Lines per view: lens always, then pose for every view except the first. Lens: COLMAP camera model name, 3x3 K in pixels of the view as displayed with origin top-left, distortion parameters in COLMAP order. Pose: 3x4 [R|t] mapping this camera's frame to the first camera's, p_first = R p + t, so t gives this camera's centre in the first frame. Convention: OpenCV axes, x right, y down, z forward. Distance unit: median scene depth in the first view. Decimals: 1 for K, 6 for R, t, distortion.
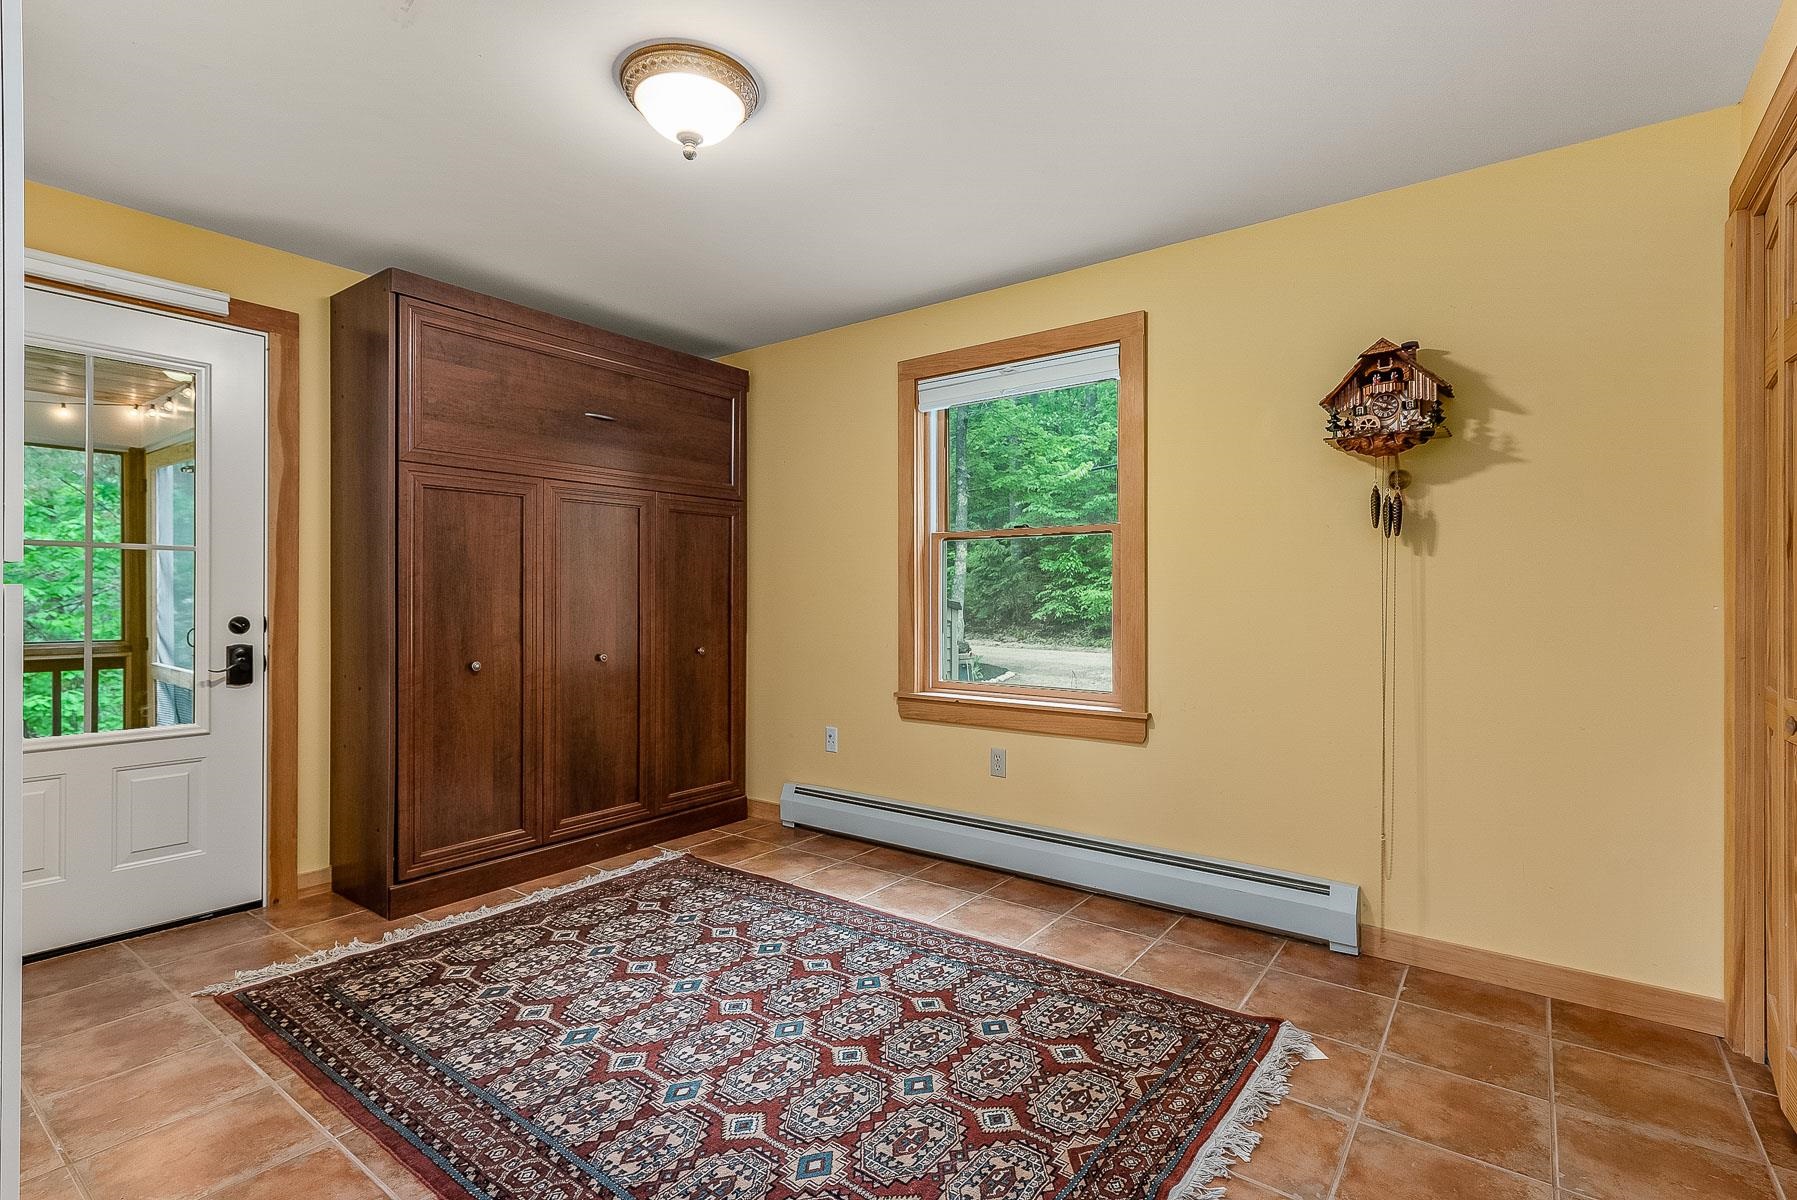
lens RADIAL K [[847.1, 0, 898.5], [0, 847.1, 600.0], [0, 0, 1]] dist [0.013298, -0.000148]
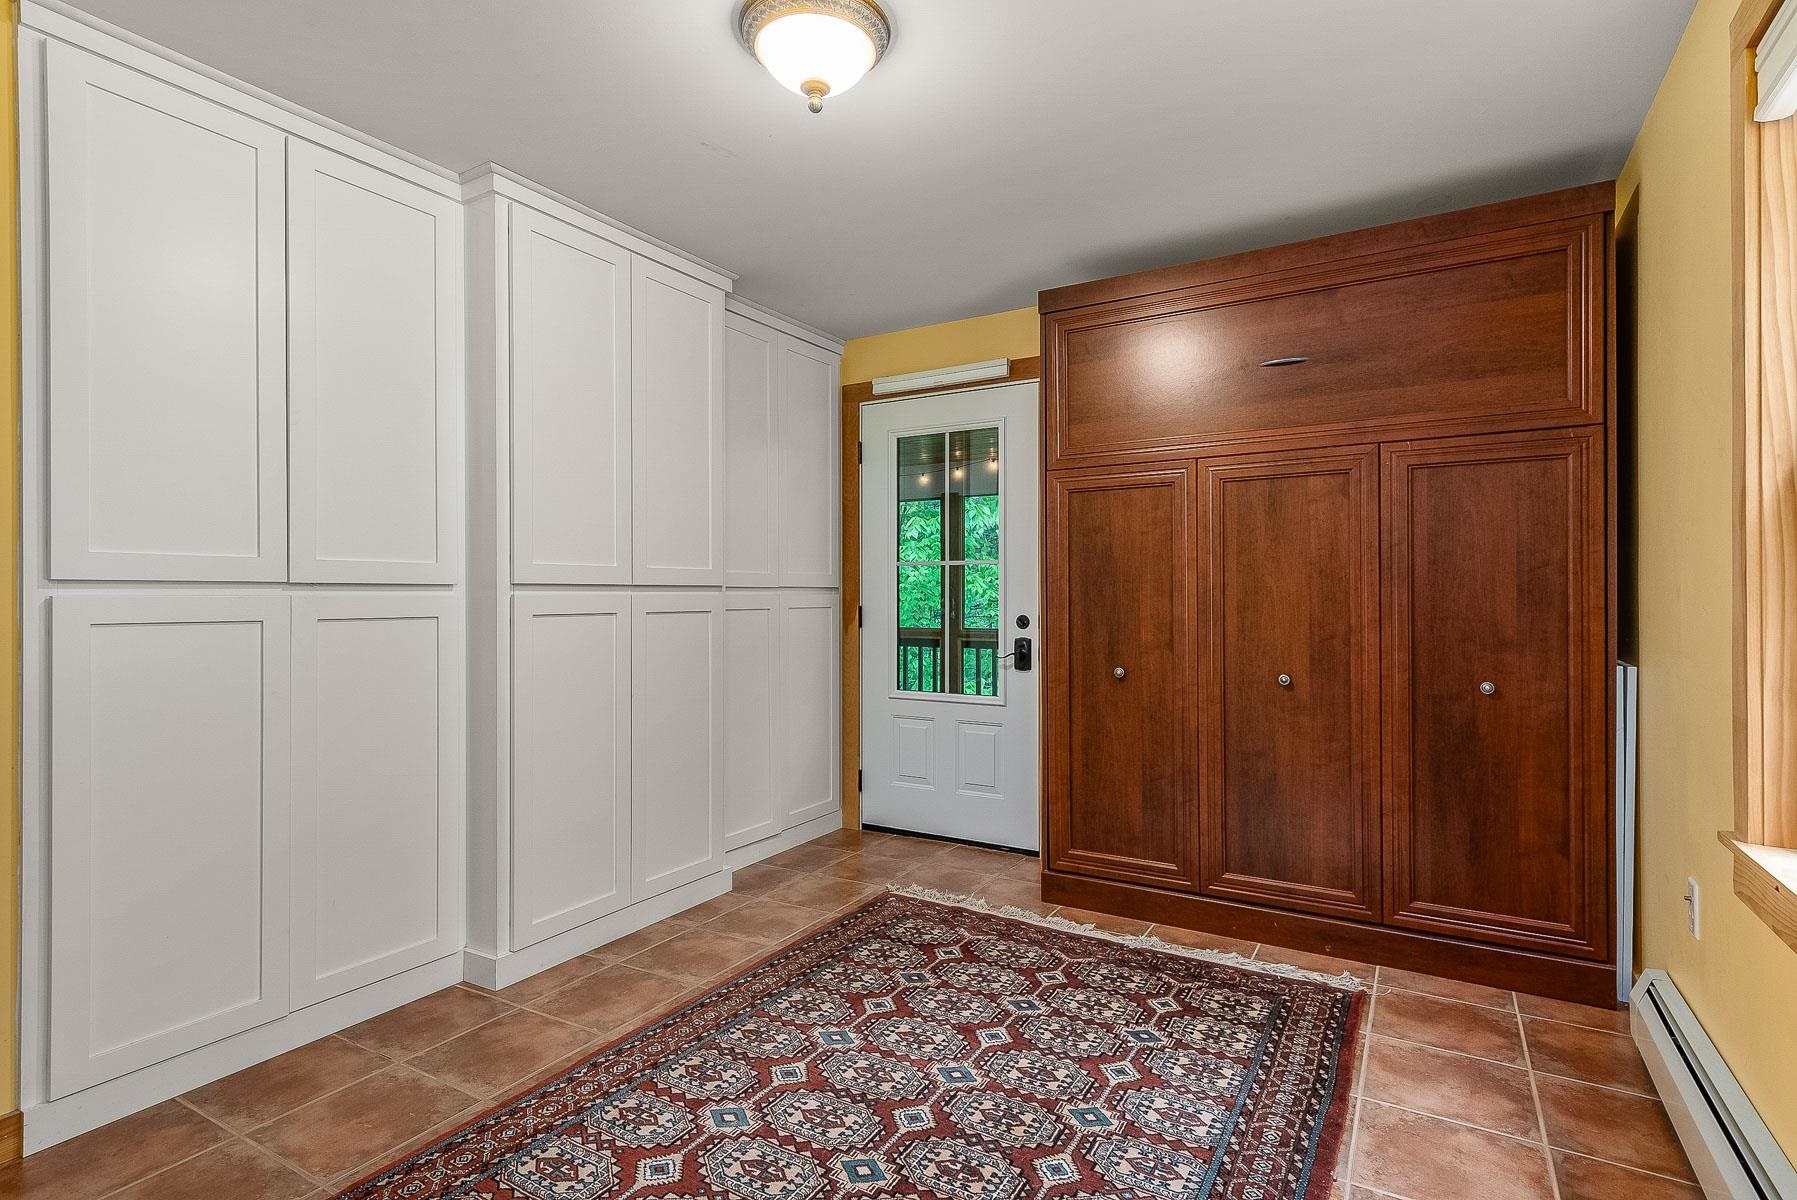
lens RADIAL K [[888.5, 0, 898.5], [0, 888.5, 600.0], [0, 0, 1]] dist [0.017369, -0.000686]
pose [[0.101376, 0.003508, -0.994842, 0.521519], [-0.002531, 0.999991, 0.003268, -0.006183], [0.994845, 0.002187, 0.101384, 0.740288]]
